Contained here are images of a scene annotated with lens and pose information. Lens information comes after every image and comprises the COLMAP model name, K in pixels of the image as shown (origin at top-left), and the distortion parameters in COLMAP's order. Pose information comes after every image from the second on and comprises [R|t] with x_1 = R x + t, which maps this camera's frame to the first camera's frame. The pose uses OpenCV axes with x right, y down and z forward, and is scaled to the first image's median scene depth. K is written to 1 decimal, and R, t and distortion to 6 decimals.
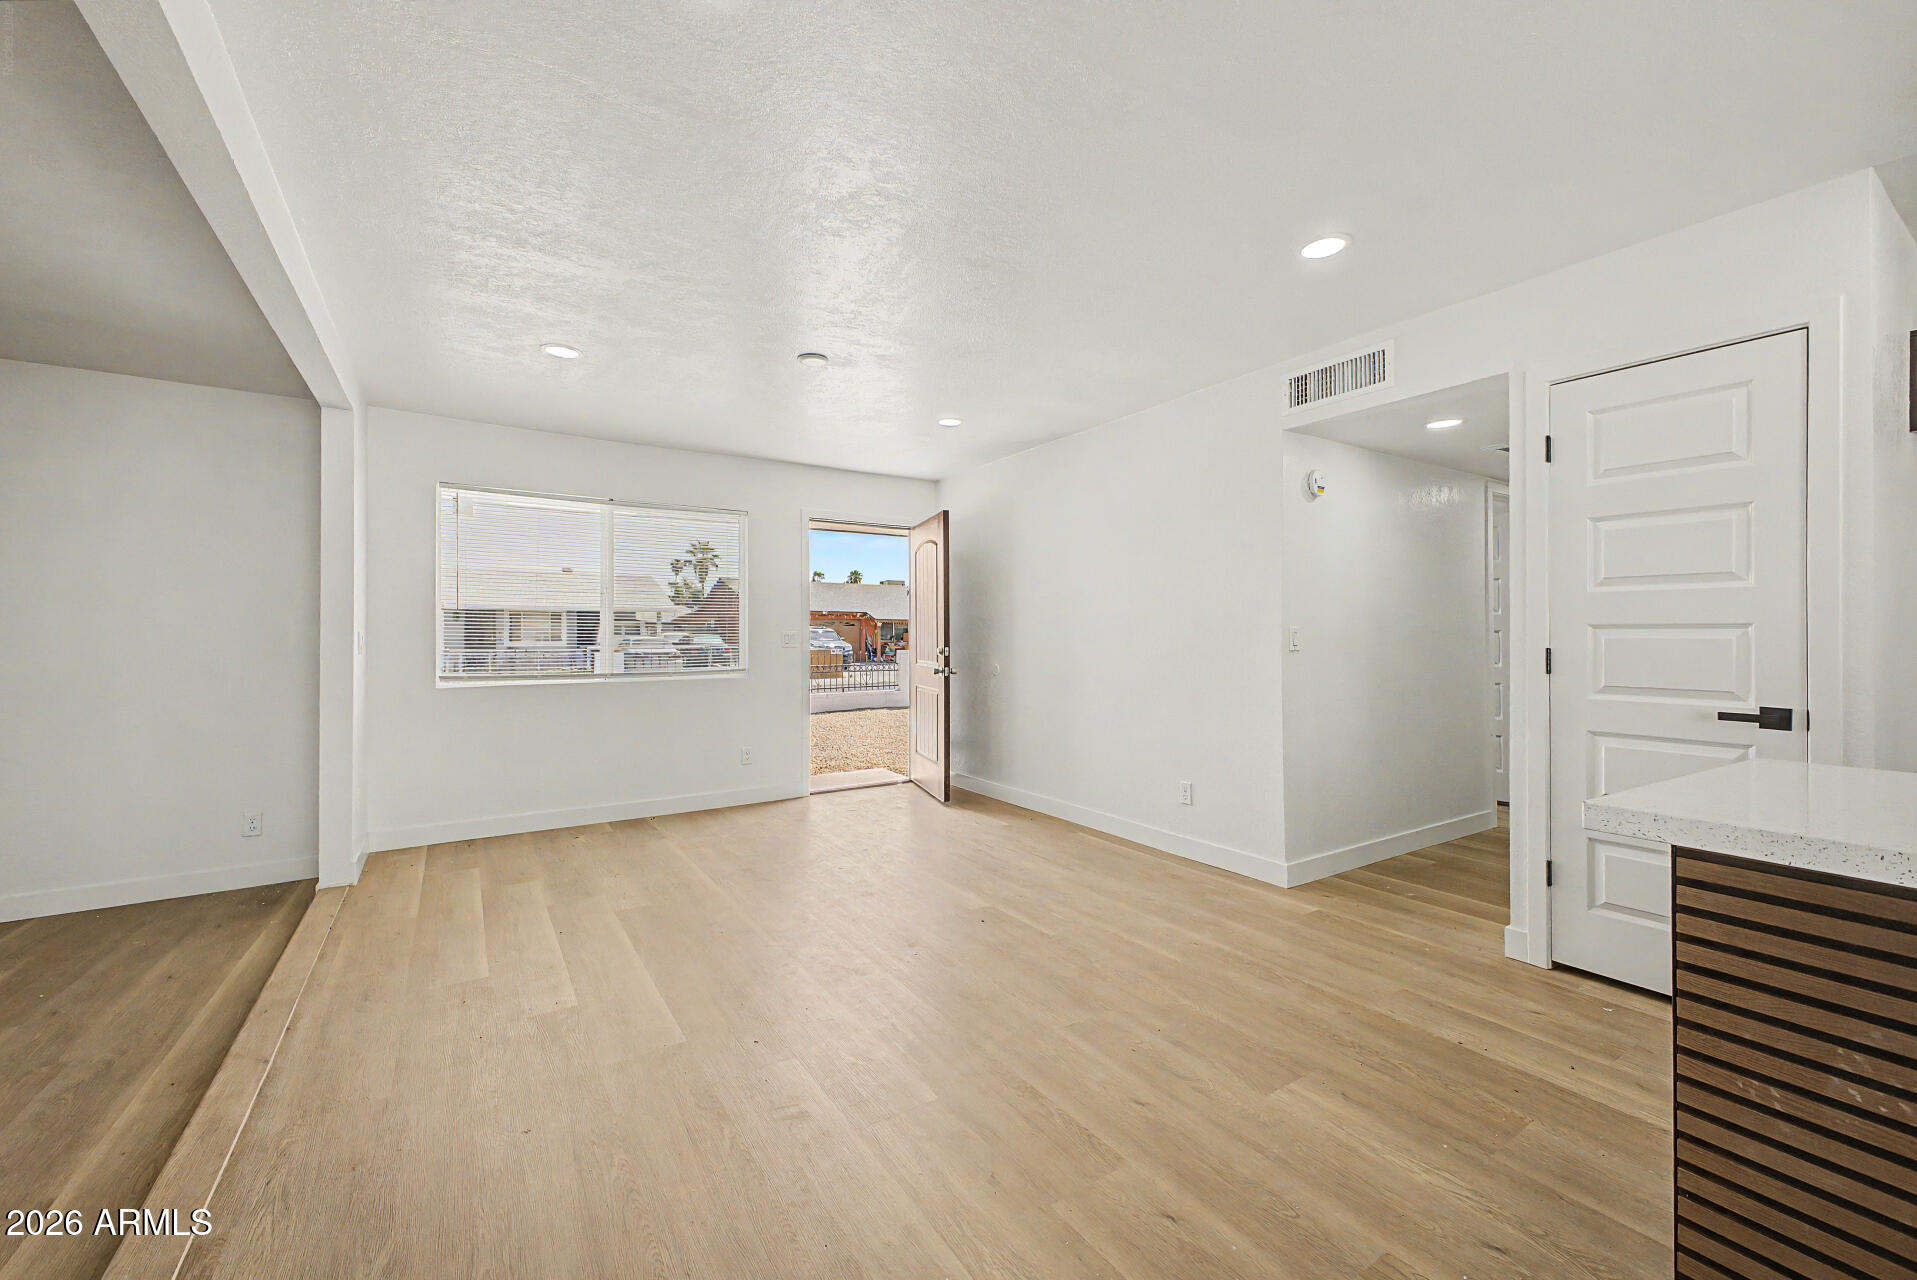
lens RADIAL K [[760.5, 0, 963.2], [0, 760.5, 632.7], [0, 0, 1]] dist [0.013173, -0.001783]
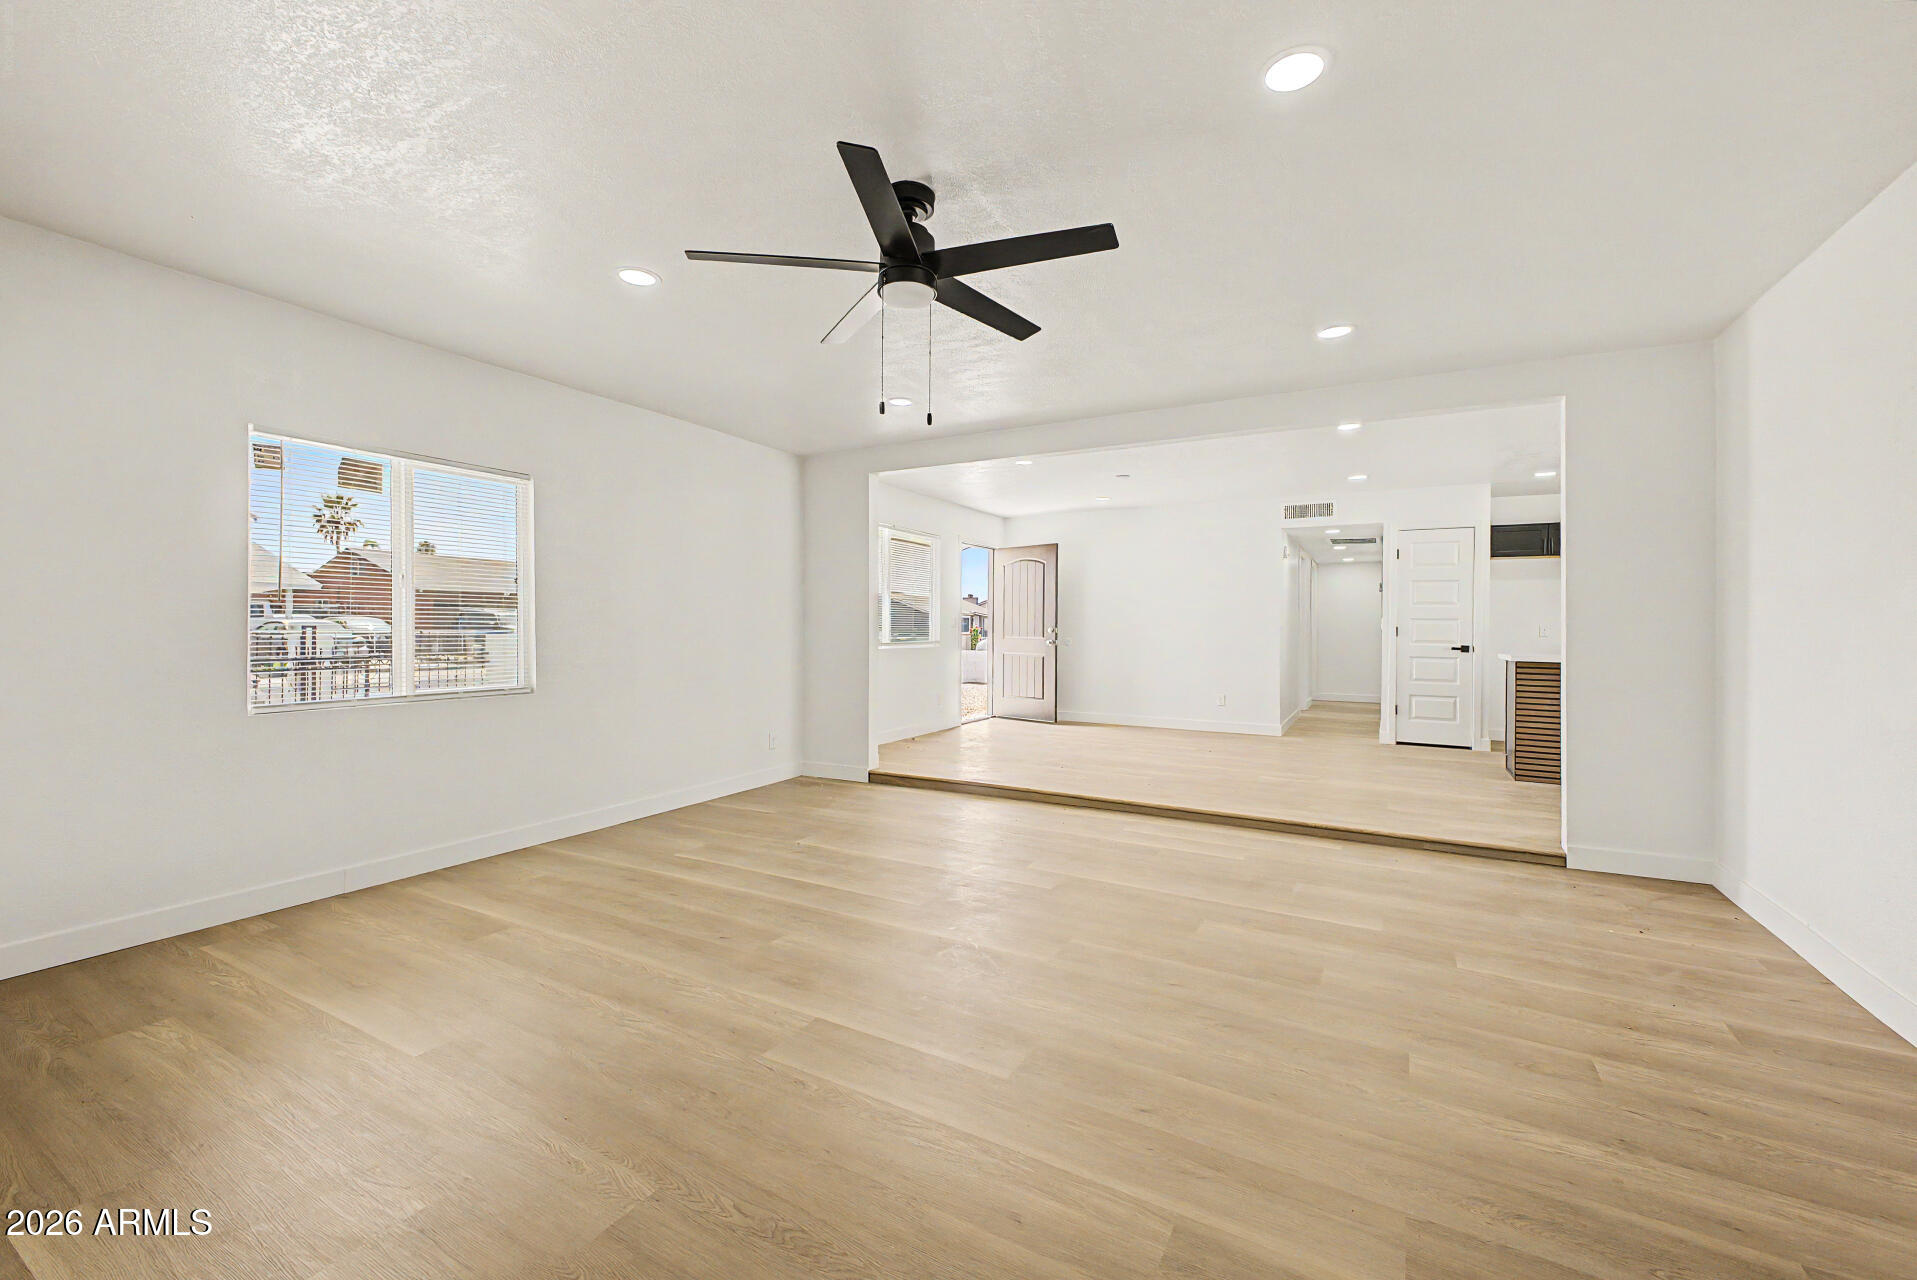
lens RADIAL K [[760.5, 0, 959.6], [0, 760.5, 631.0], [0, 0, 1]] dist [0.013173, -0.001783]
pose [[0.886225, -0.000927, 0.463254, -1.828687], [-0.006570, 0.999872, 0.014570, 0.004442], [-0.463208, -0.015956, 0.886106, -0.672032]]
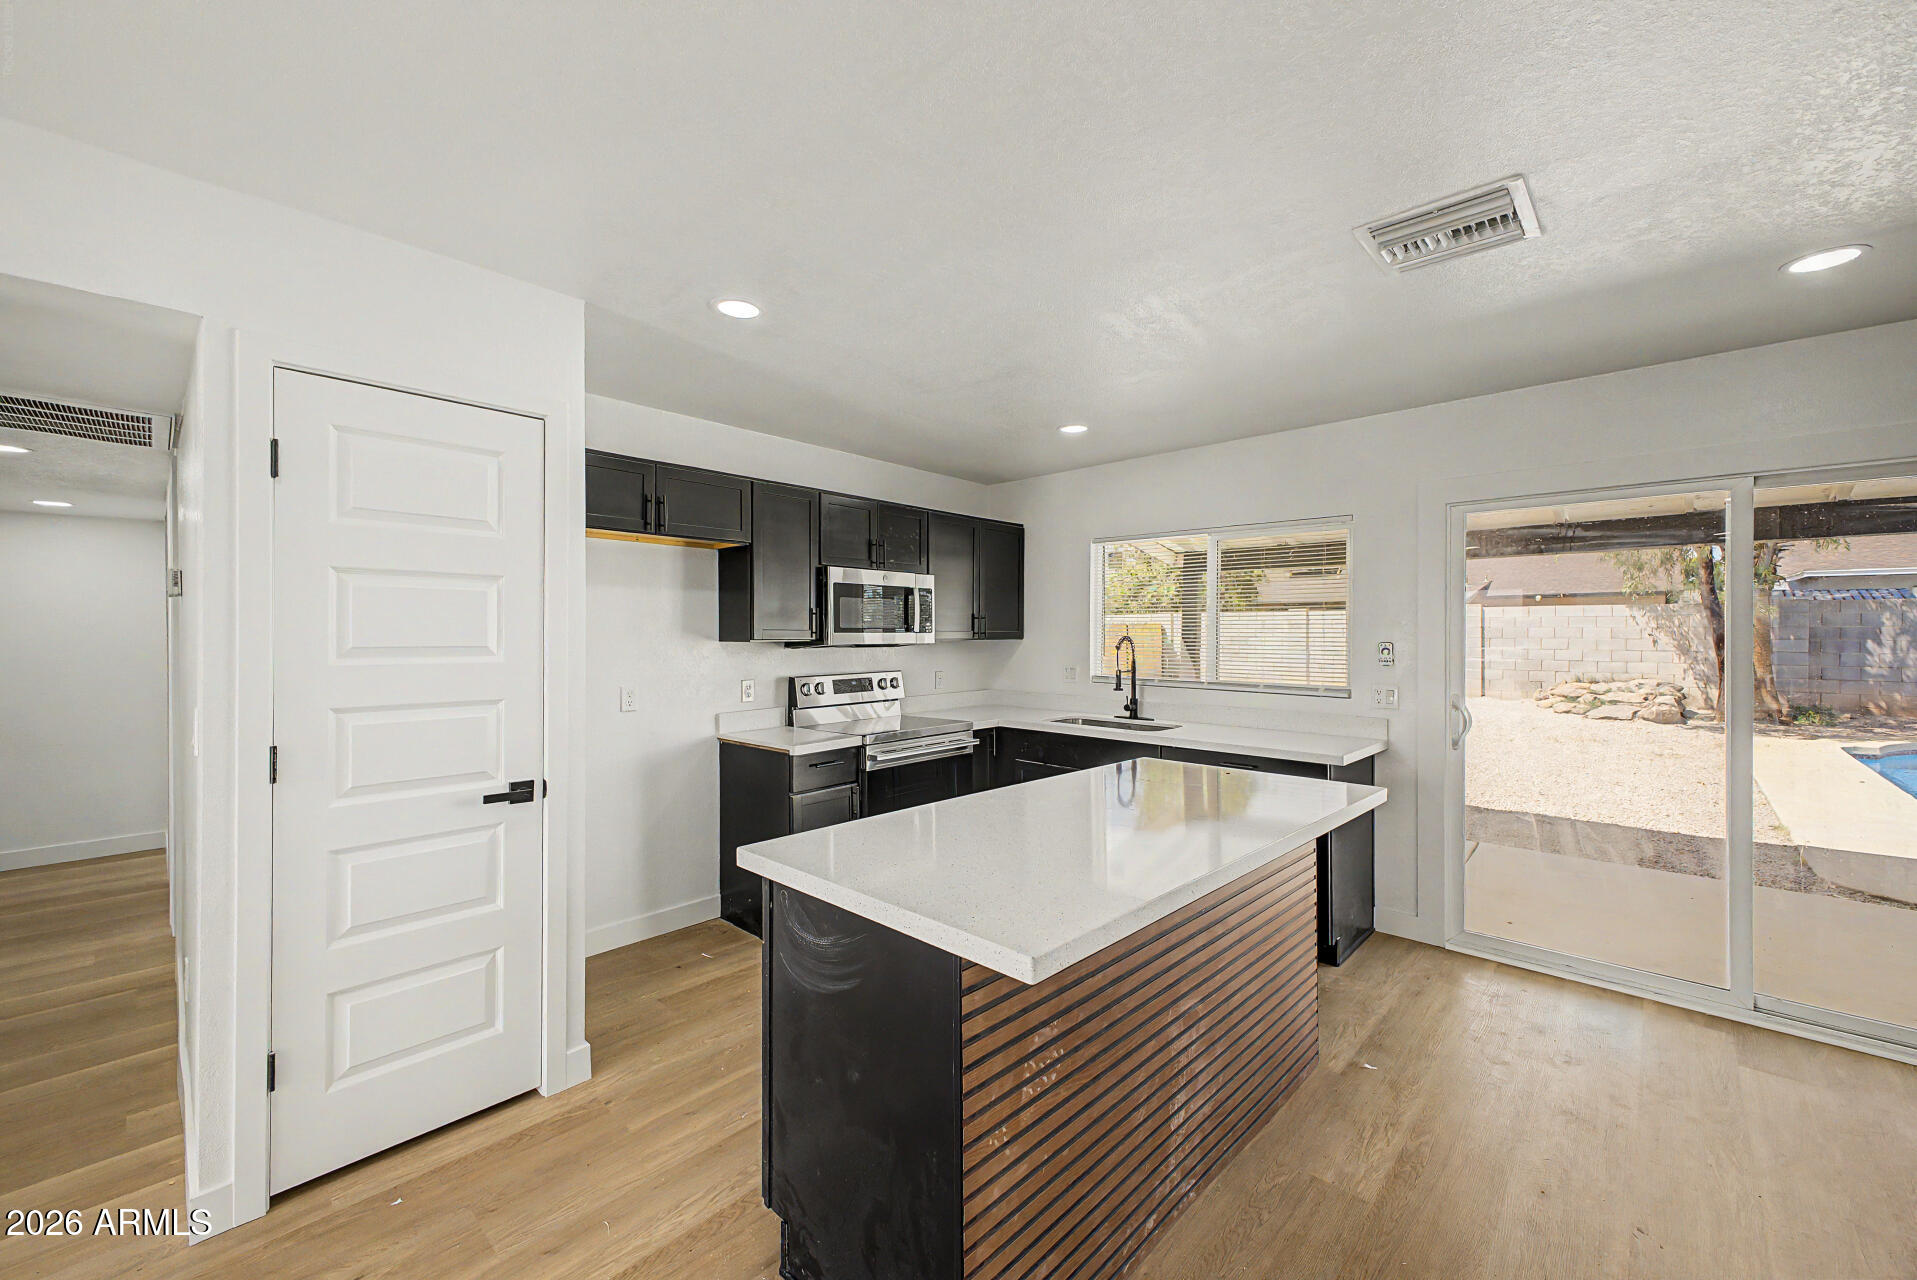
lens RADIAL K [[760.5, 0, 963.2], [0, 760.5, 628.7], [0, 0, 1]] dist [0.013173, -0.001783]
pose [[-0.232646, 0.002535, 0.972558, -0.057660], [-0.005077, 0.999980, -0.003821, -0.084514], [-0.972548, -0.005827, -0.232628, 0.538384]]
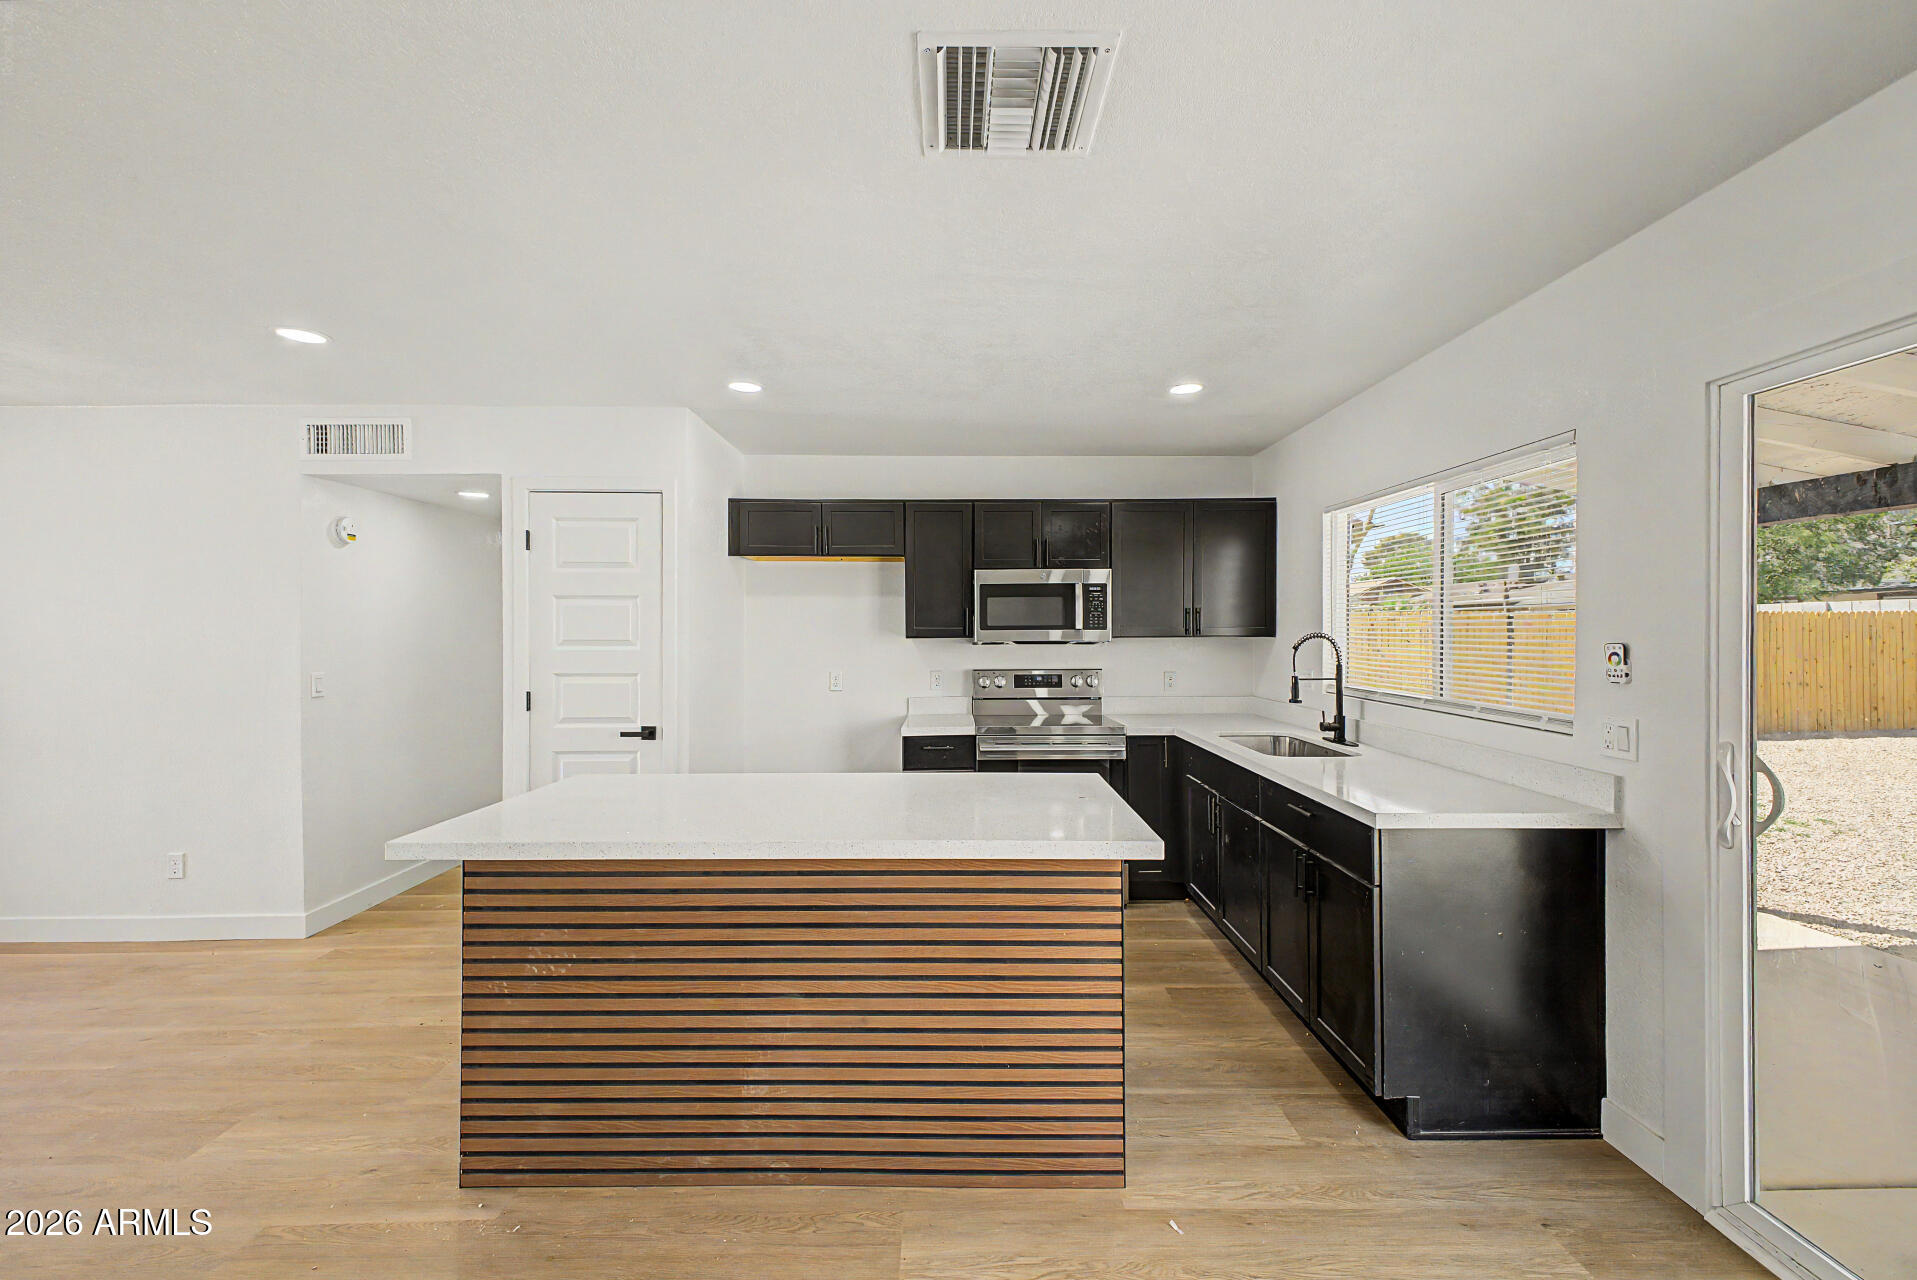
lens RADIAL K [[760.5, 0, 952.3], [0, 760.5, 633.4], [0, 0, 1]] dist [0.013173, -0.001783]
pose [[0.544779, -0.003498, 0.838572, 0.059069], [0.000856, 0.999993, 0.003616, -0.081415], [-0.838579, -0.001252, 0.544779, -0.315612]]
